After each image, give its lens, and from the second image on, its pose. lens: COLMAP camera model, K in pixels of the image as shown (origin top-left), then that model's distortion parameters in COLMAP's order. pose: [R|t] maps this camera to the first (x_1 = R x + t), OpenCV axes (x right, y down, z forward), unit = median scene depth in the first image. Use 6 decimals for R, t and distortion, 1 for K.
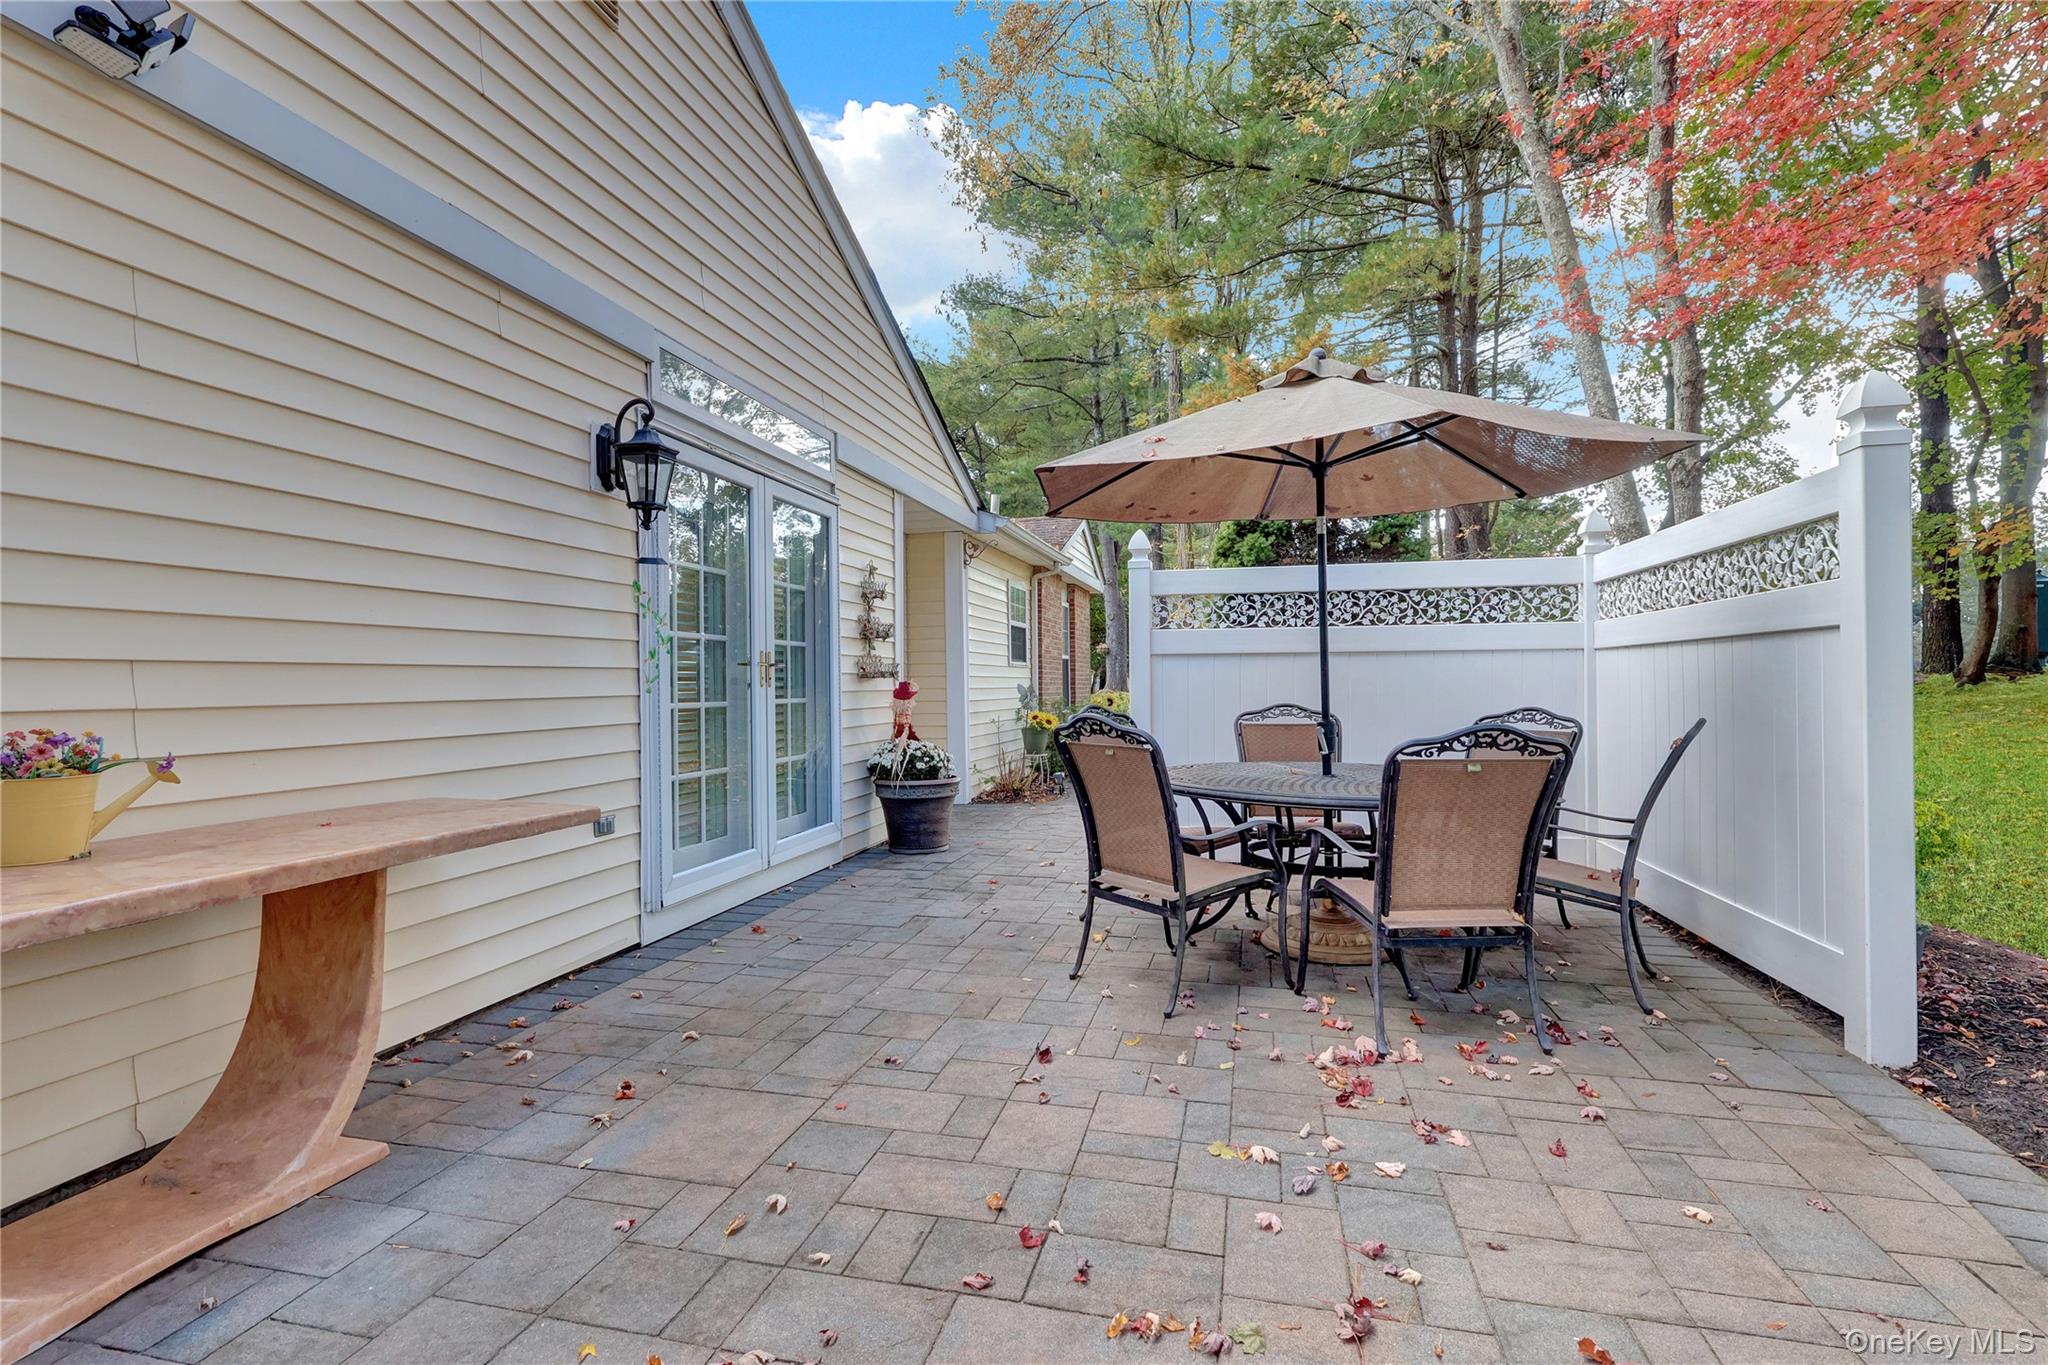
lens RADIAL K [[970.5, 0, 1025.5], [0, 970.5, 684.0], [0, 0, 1]] dist [0.000330, -0.000440]
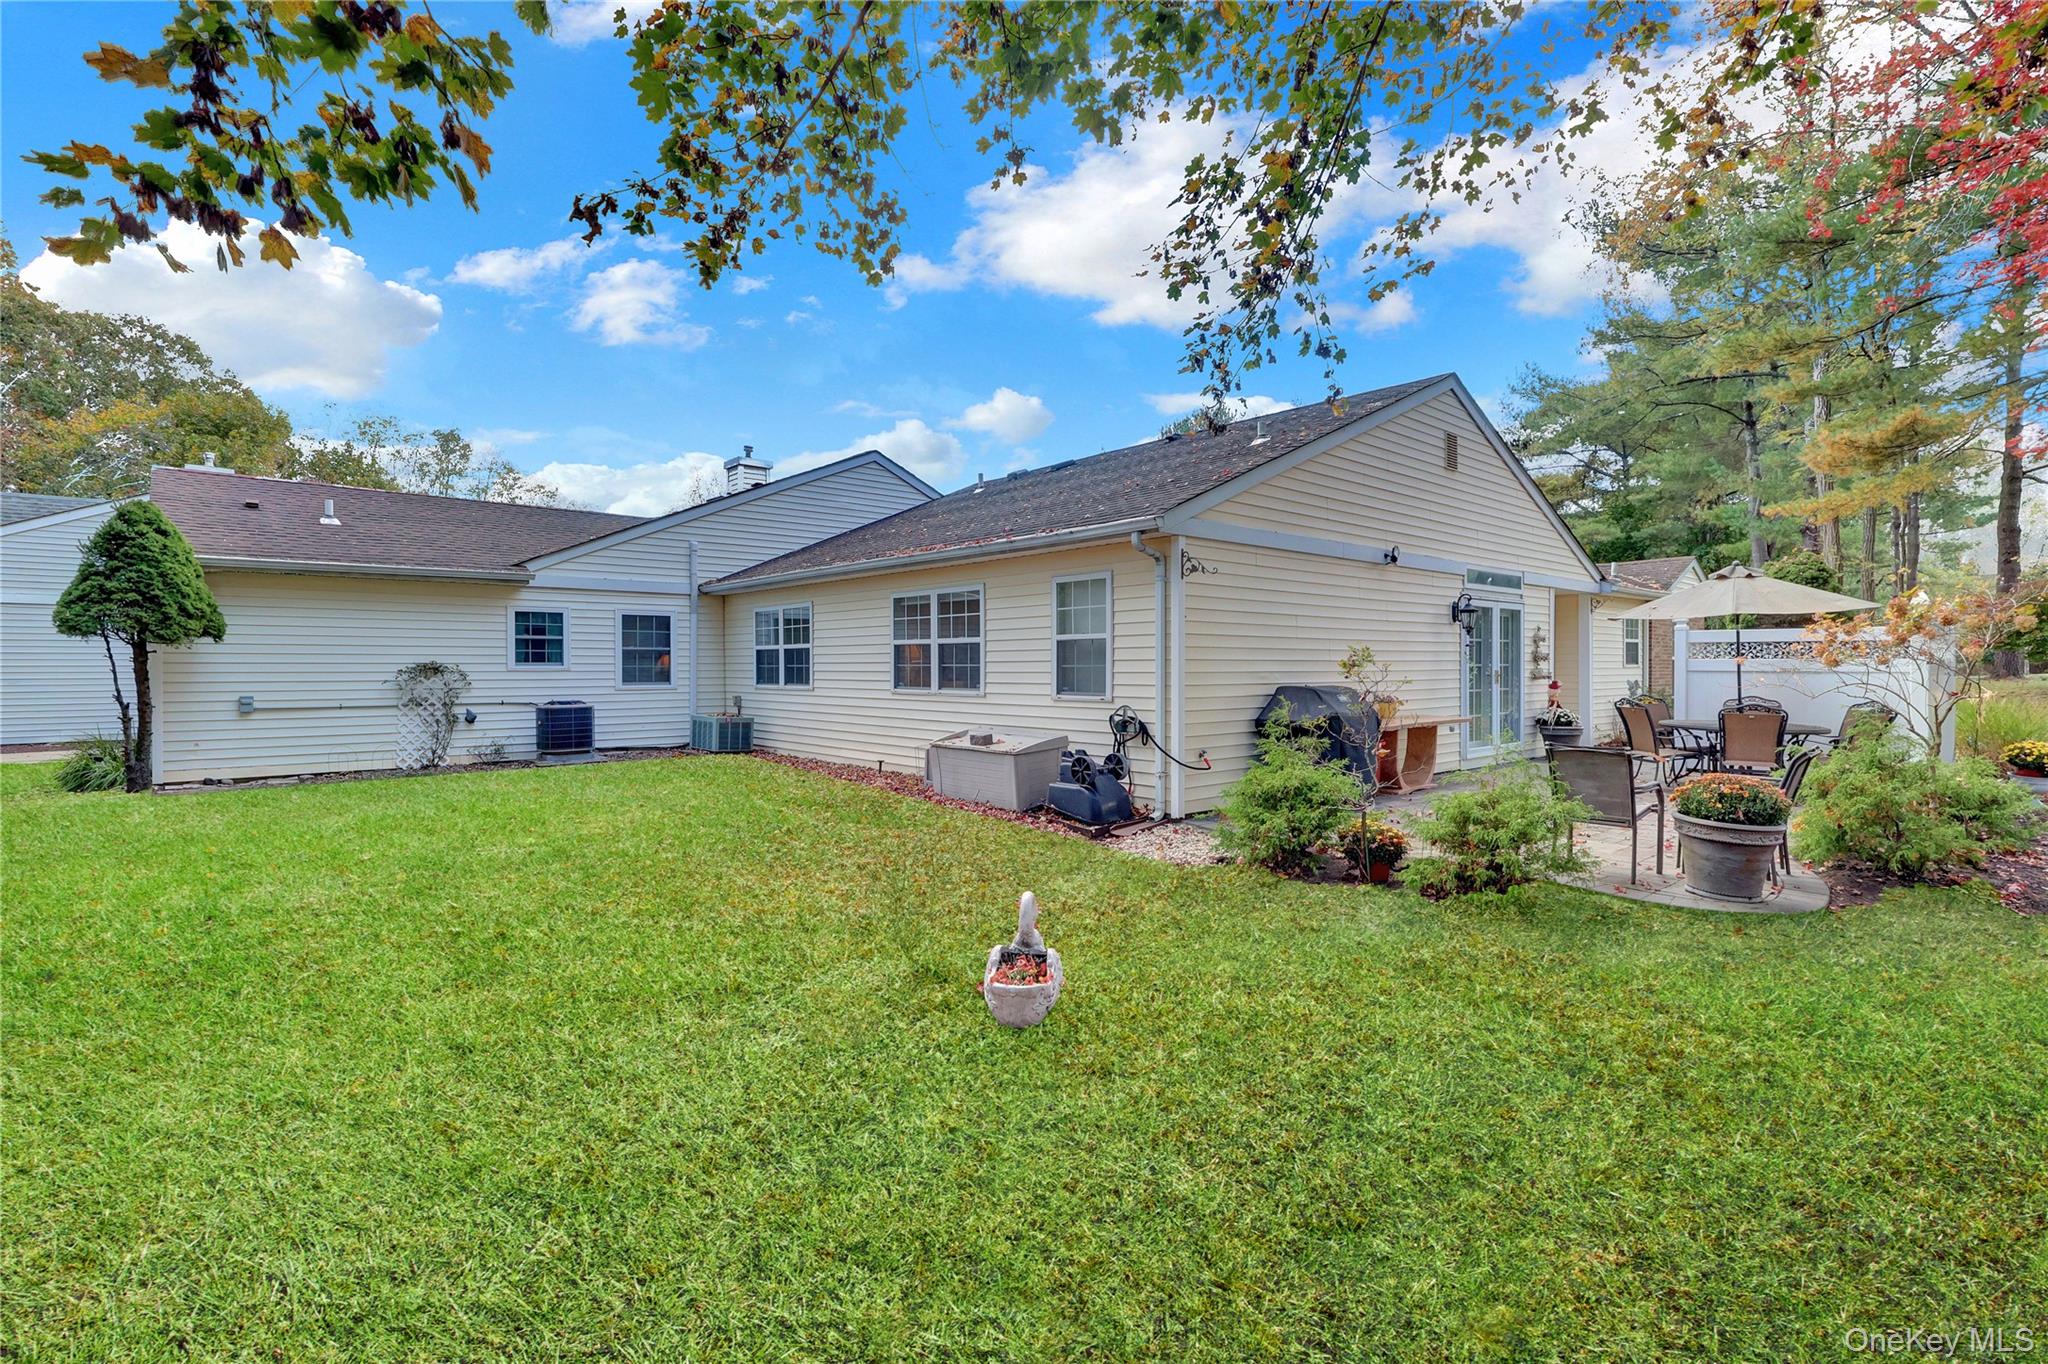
lens RADIAL K [[970.5, 0, 1044.7], [0, 970.5, 677.7], [0, 0, 1]] dist [0.000330, -0.000440]
pose [[0.830570, 0.013612, -0.556747, 0.132654], [-0.004694, 0.999837, 0.017443, -0.041384], [0.556894, -0.011874, 0.830499, -1.413237]]
